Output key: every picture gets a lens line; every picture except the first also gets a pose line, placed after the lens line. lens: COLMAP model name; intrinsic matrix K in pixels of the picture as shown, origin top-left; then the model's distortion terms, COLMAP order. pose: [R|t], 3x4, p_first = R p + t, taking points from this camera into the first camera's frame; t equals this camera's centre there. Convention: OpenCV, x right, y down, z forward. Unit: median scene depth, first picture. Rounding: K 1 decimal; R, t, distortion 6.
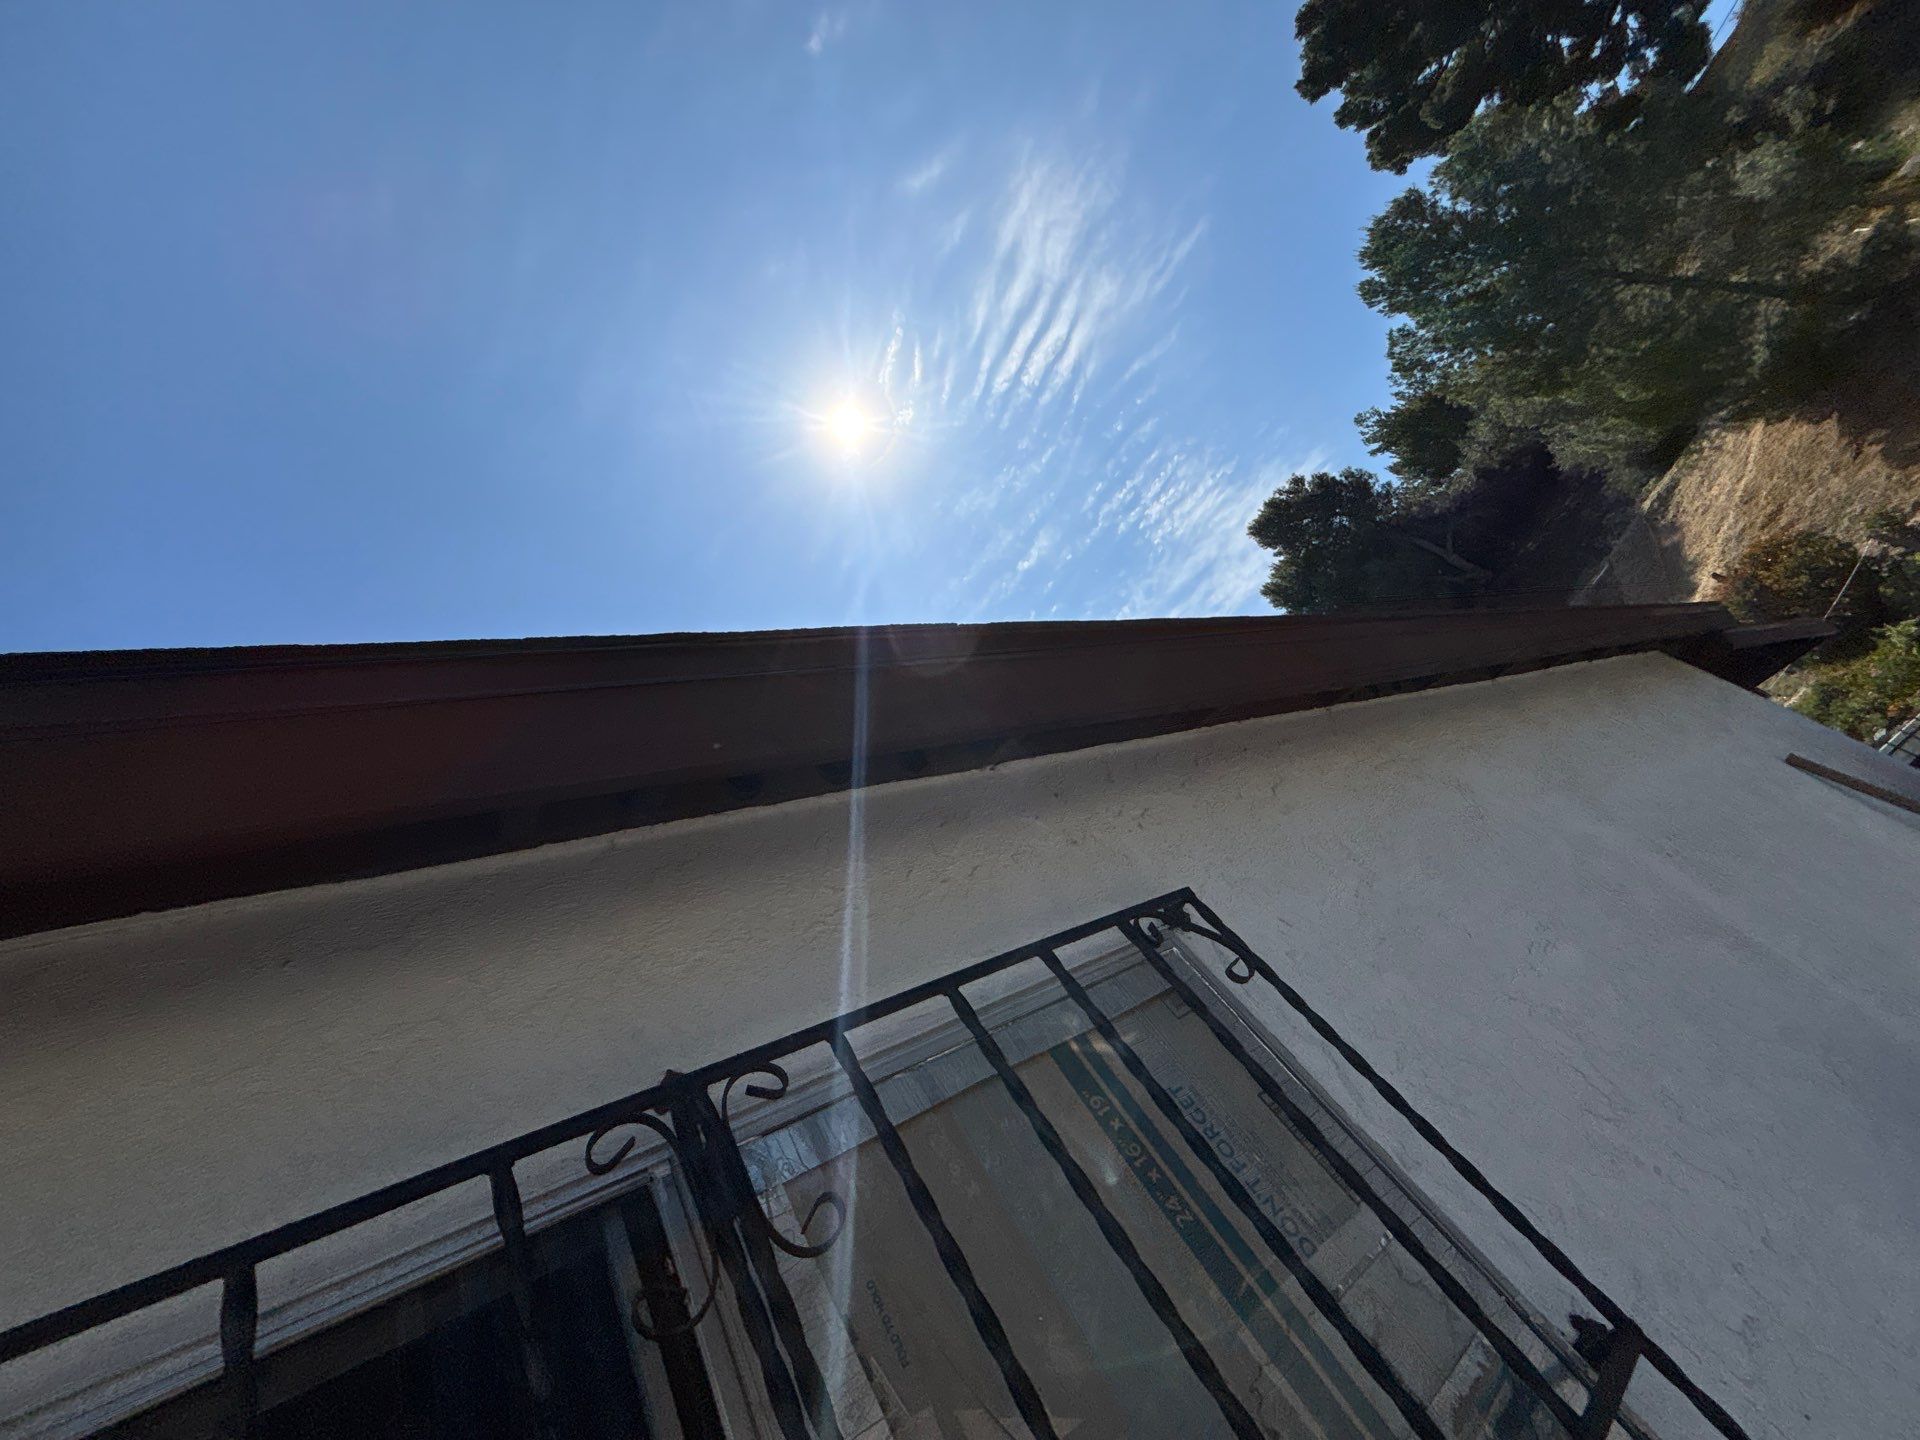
lens RADIAL K [[769.4, 0, 960.0], [0, 769.4, 720.0], [0, 0, 1]] dist [-0.000446, -0.000299]
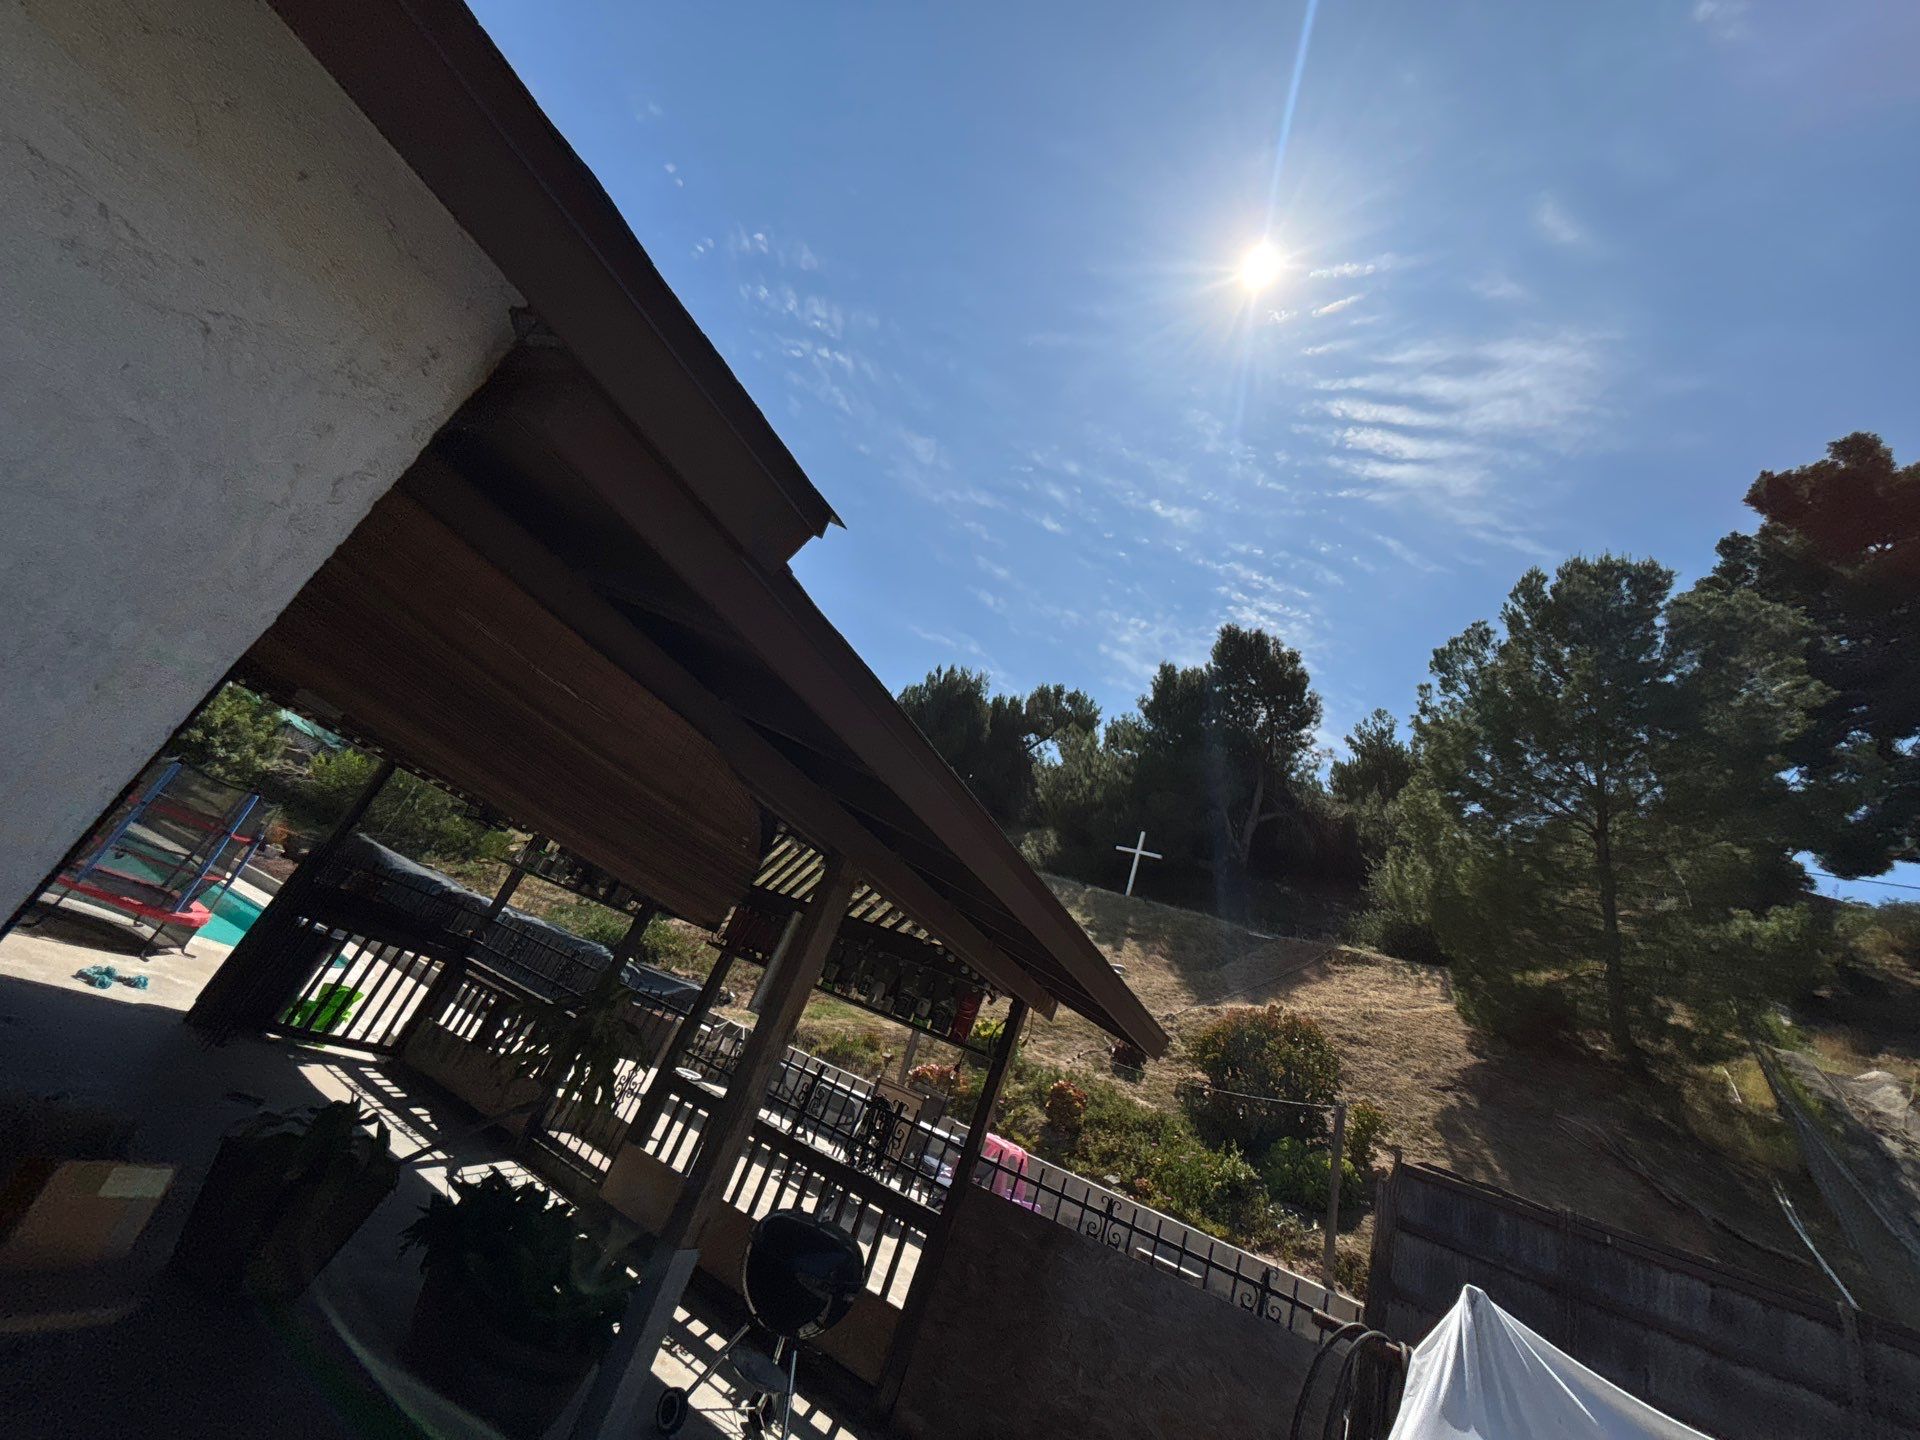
lens RADIAL K [[758.5, 0, 953.2], [0, 758.5, 730.6], [0, 0, 1]] dist [-0.033307, 0.013541]
pose [[0.361260, 0.901335, 0.238928, 0.191222], [-0.931331, 0.336142, 0.140112, -0.039665], [0.045974, -0.273137, 0.960876, 0.129065]]
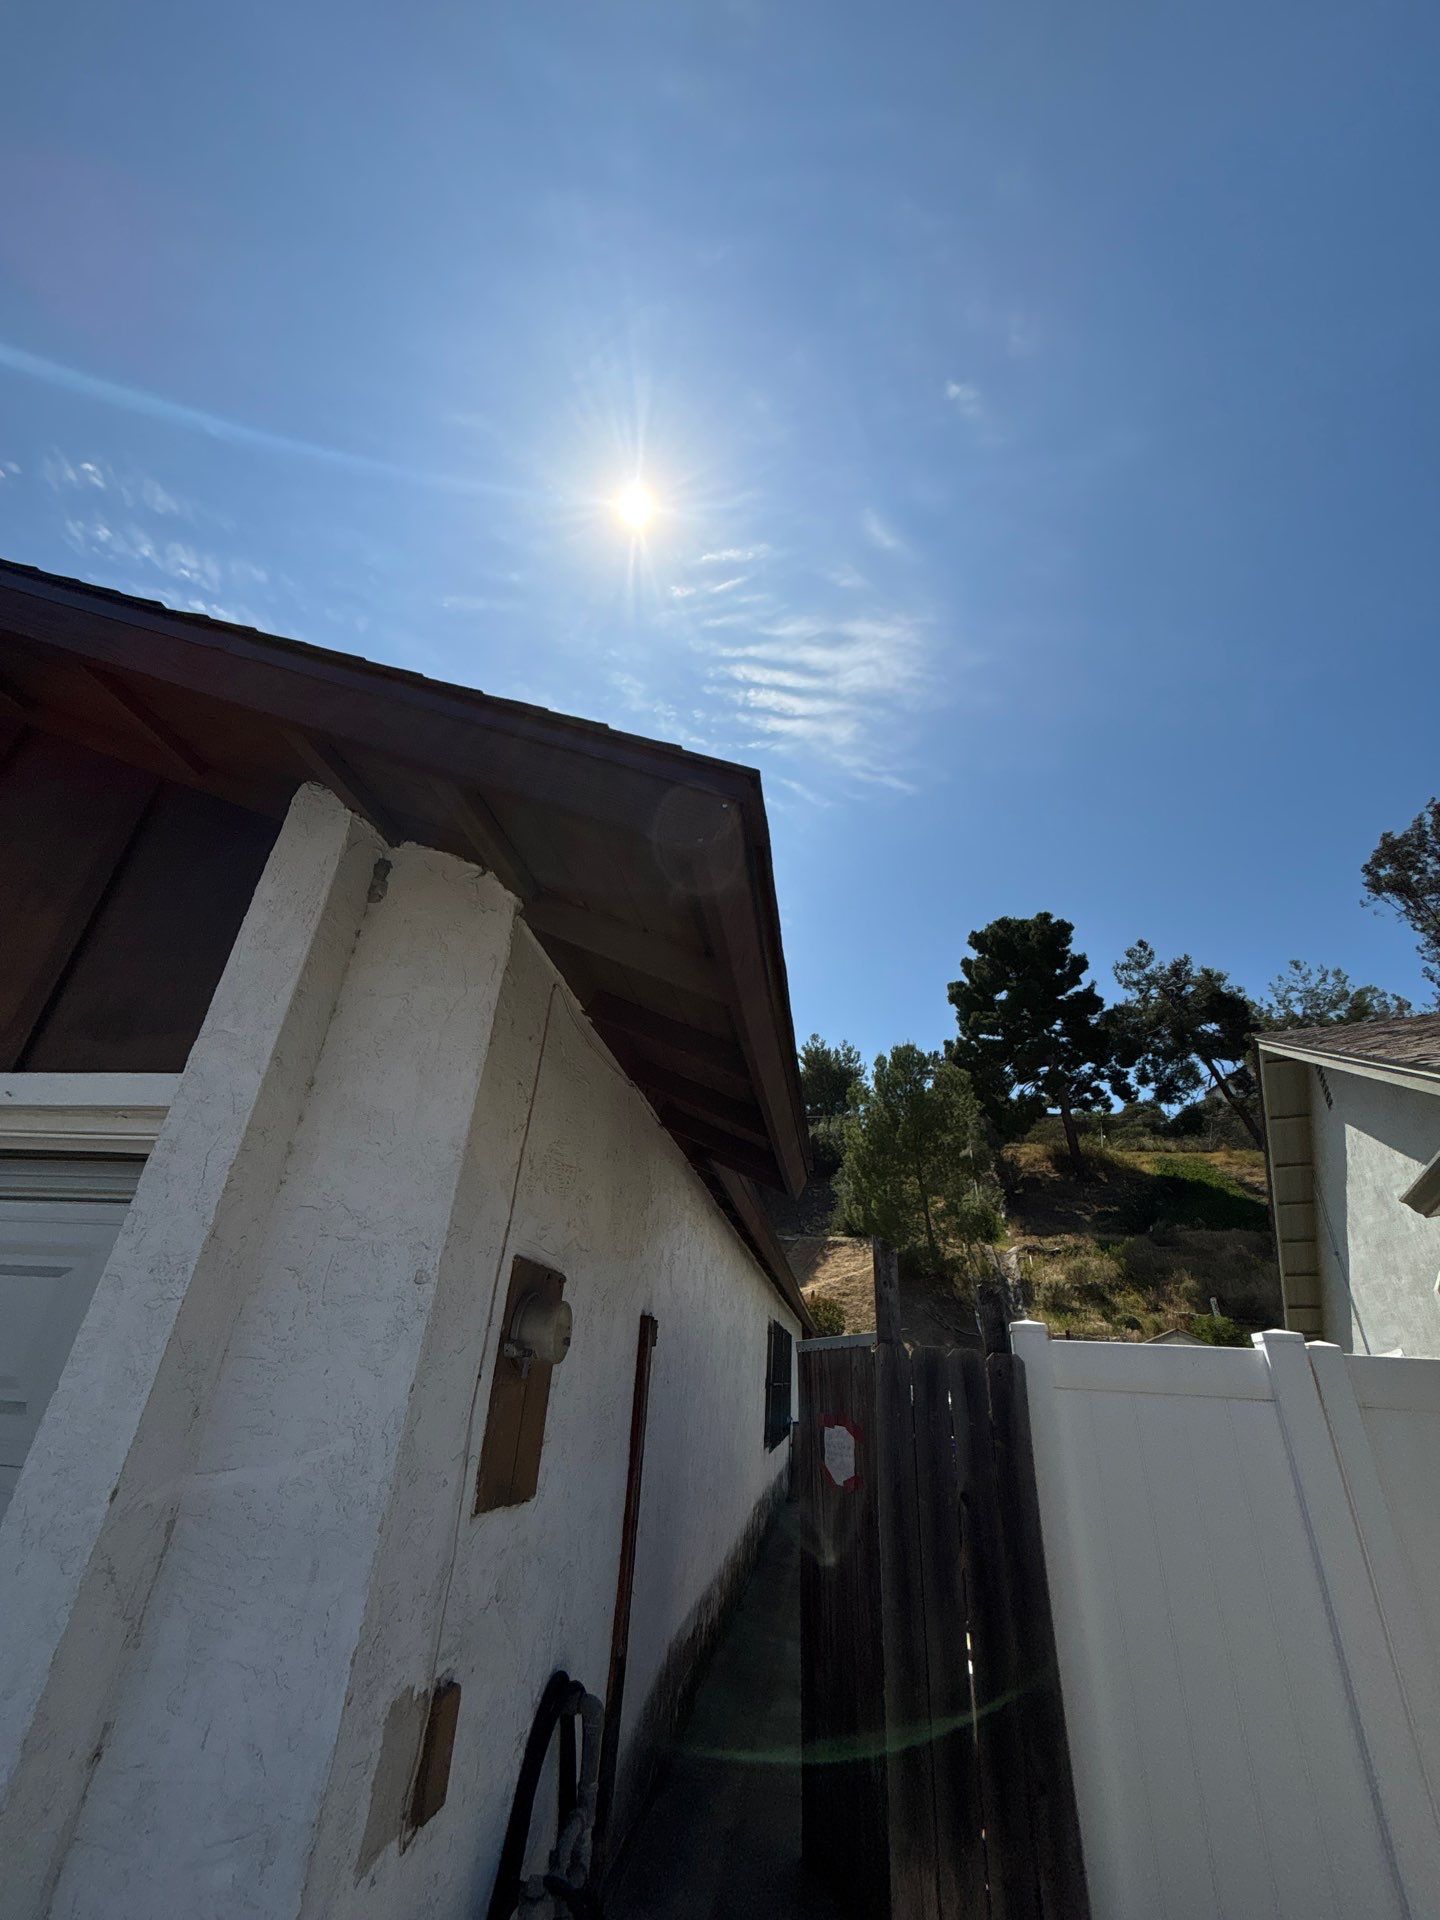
lens RADIAL K [[776.4, 0, 737.8], [0, 776.4, 954.9], [0, 0, 1]] dist [0.011156, -0.000058]
pose [[0.348373, 0.850453, 0.394164, -0.354850], [-0.851271, 0.463079, -0.246770, 0.039866], [-0.392396, -0.249573, 0.885290, -0.282896]]
